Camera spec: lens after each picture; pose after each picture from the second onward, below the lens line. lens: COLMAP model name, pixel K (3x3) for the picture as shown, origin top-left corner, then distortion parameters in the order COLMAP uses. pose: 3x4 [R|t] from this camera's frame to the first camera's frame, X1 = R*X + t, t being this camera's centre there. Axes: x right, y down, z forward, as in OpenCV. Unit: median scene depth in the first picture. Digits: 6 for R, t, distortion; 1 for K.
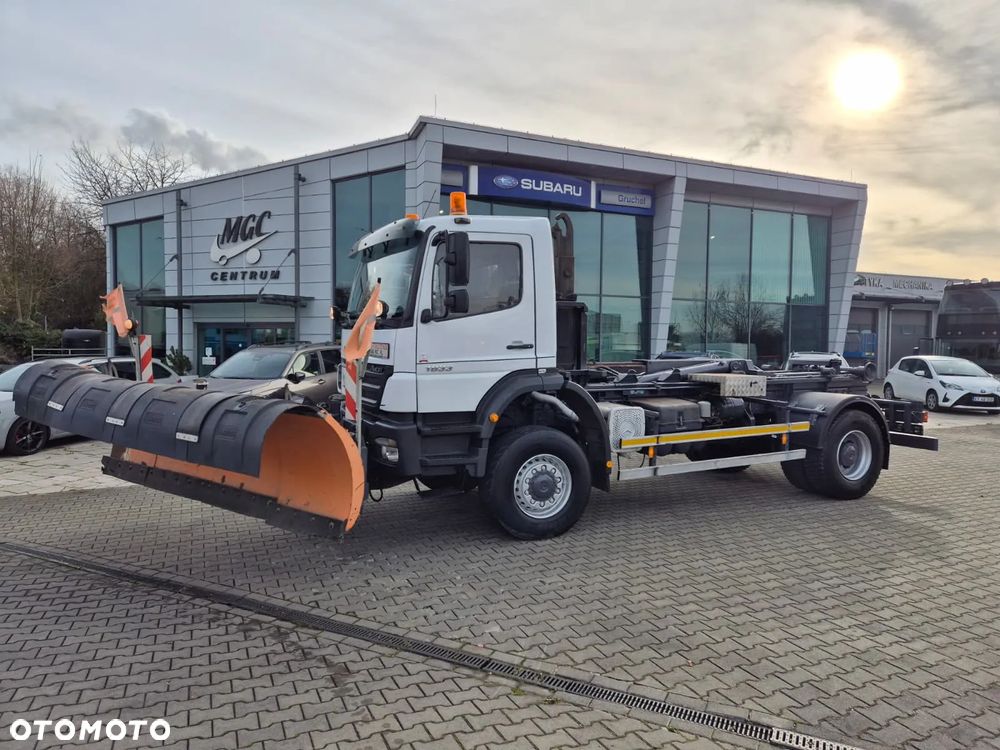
lens RADIAL K [[662.0, 0, 498.5], [0, 662.0, 372.1], [0, 0, 1]] dist [0.079710, -0.066998]
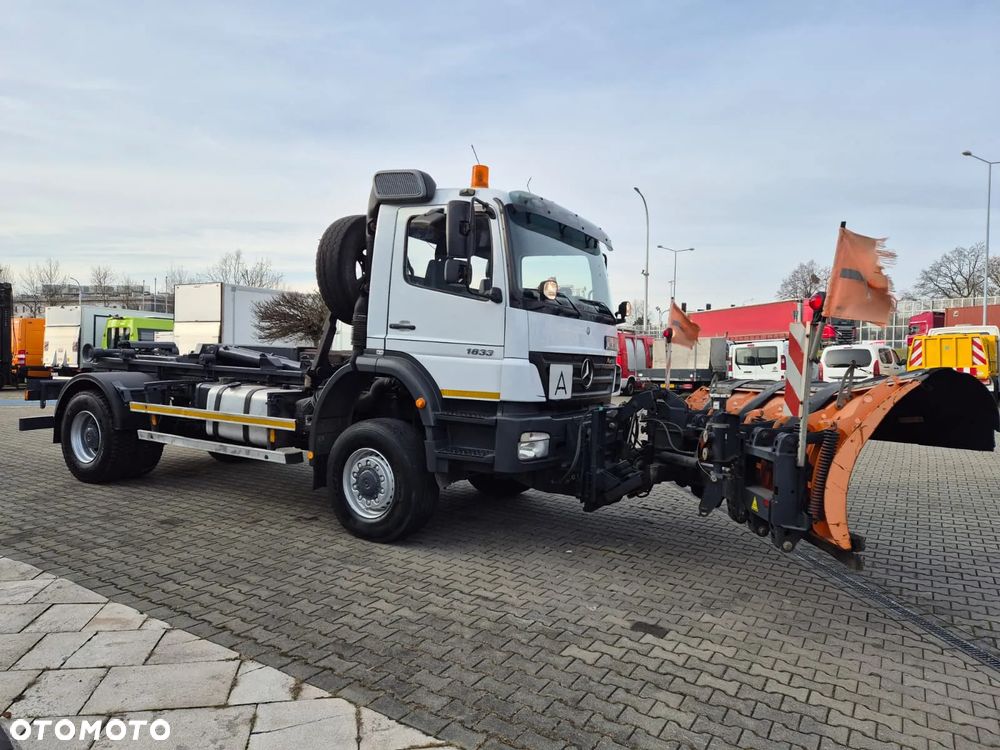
lens RADIAL K [[659.6, 0, 498.5], [0, 659.6, 372.0], [0, 0, 1]] dist [0.078350, -0.066294]
pose [[-0.558416, -0.050839, 0.828002, -0.717546], [0.004254, 0.997932, 0.064142, -0.041652], [-0.829550, 0.039341, -0.557044, 1.281449]]
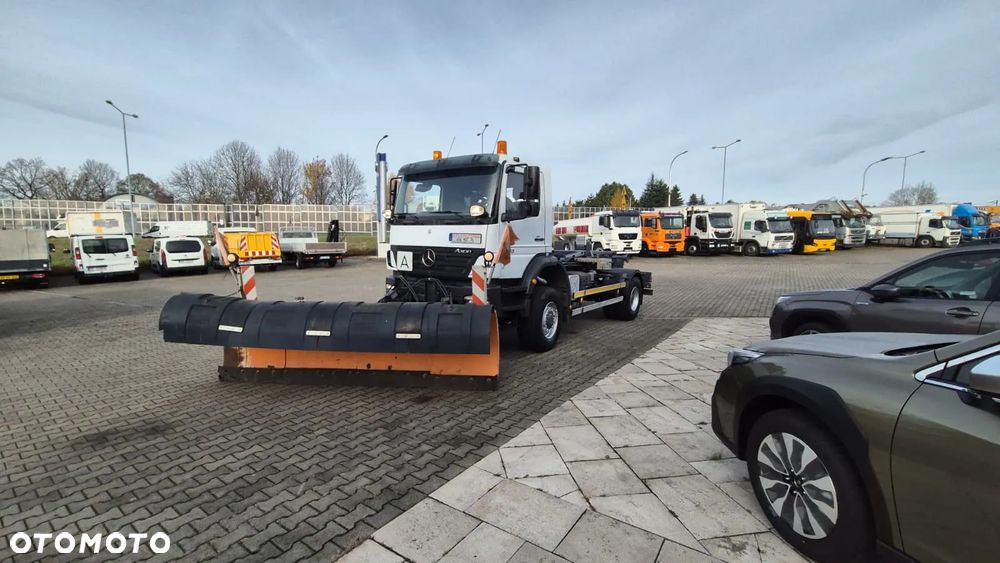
lens RADIAL K [[405.6, 0, 500.1], [0, 405.6, 289.1], [0, 0, 1]] dist [0.013289, -0.008855]
pose [[-0.862697, 0.034977, -0.504511, 0.271227], [-0.034785, 0.991139, 0.128195, -0.044522], [0.504524, 0.128143, -0.853836, 1.662534]]
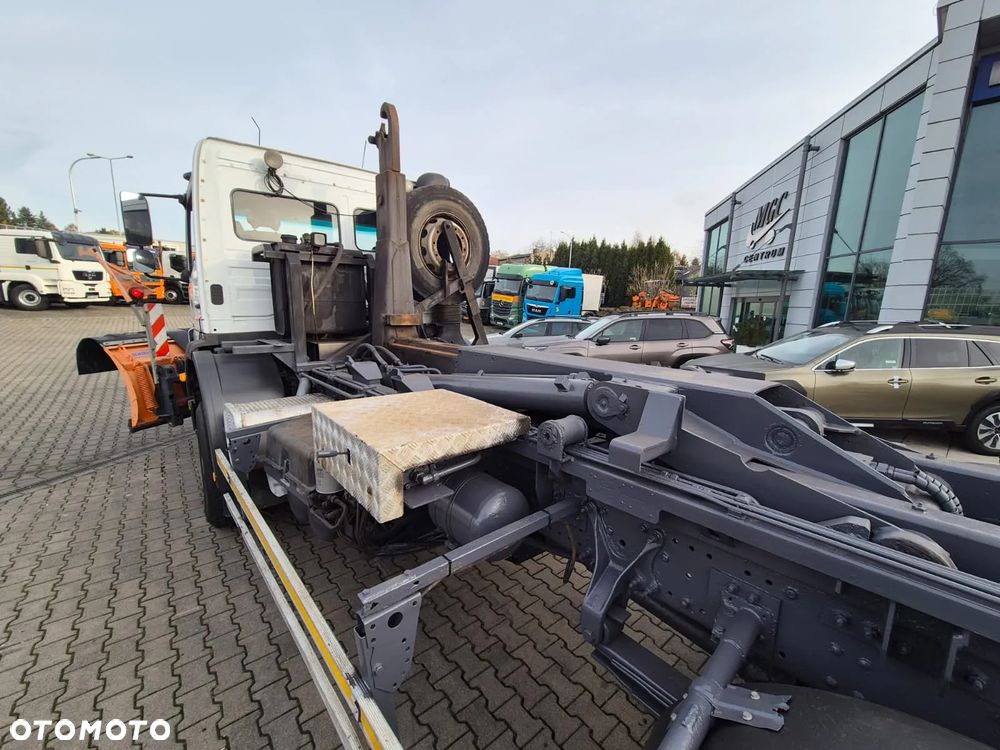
lens RADIAL K [[408.7, 0, 500.4], [0, 408.7, 381.0], [0, 0, 1]] dist [-0.000215, 0.000429]
pose [[0.271124, 0.179799, -0.945602, 0.503944], [-0.069166, 0.983498, 0.167174, -0.043890], [0.960056, 0.020079, 0.279086, 0.915068]]
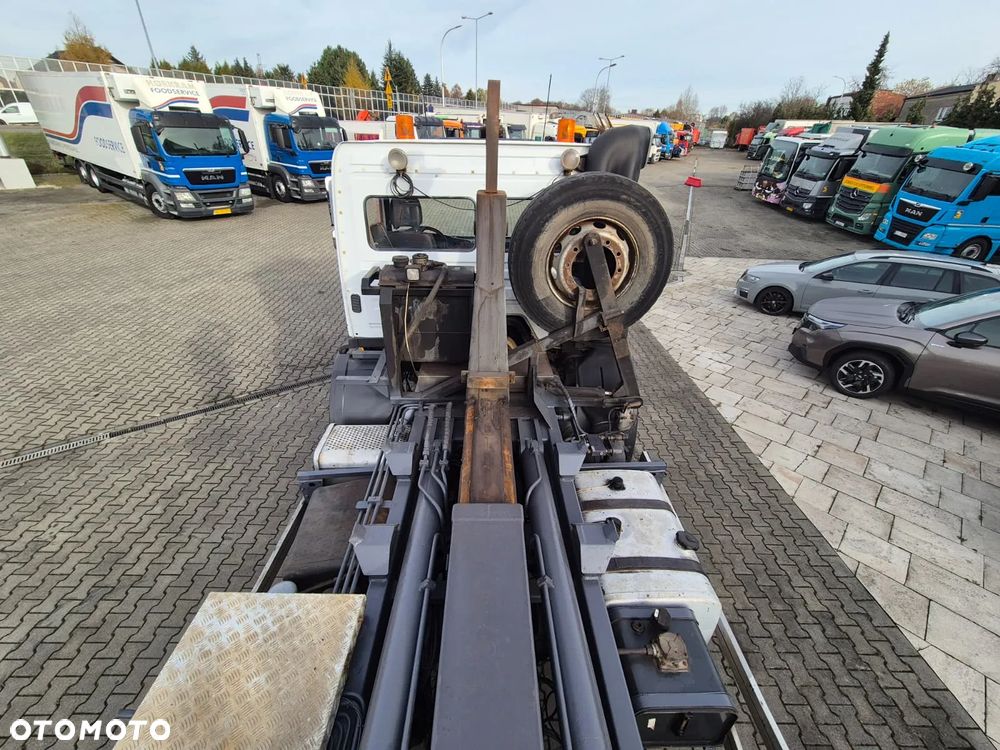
lens RADIAL K [[408.9, 0, 500.2], [0, 408.9, 380.9], [0, 0, 1]] dist [0.002703, -0.002056]
pose [[-0.411714, 0.433956, -0.801357, 0.355512], [-0.076899, 0.859664, 0.505039, -0.188393], [0.908063, 0.269555, -0.320565, 1.042860]]
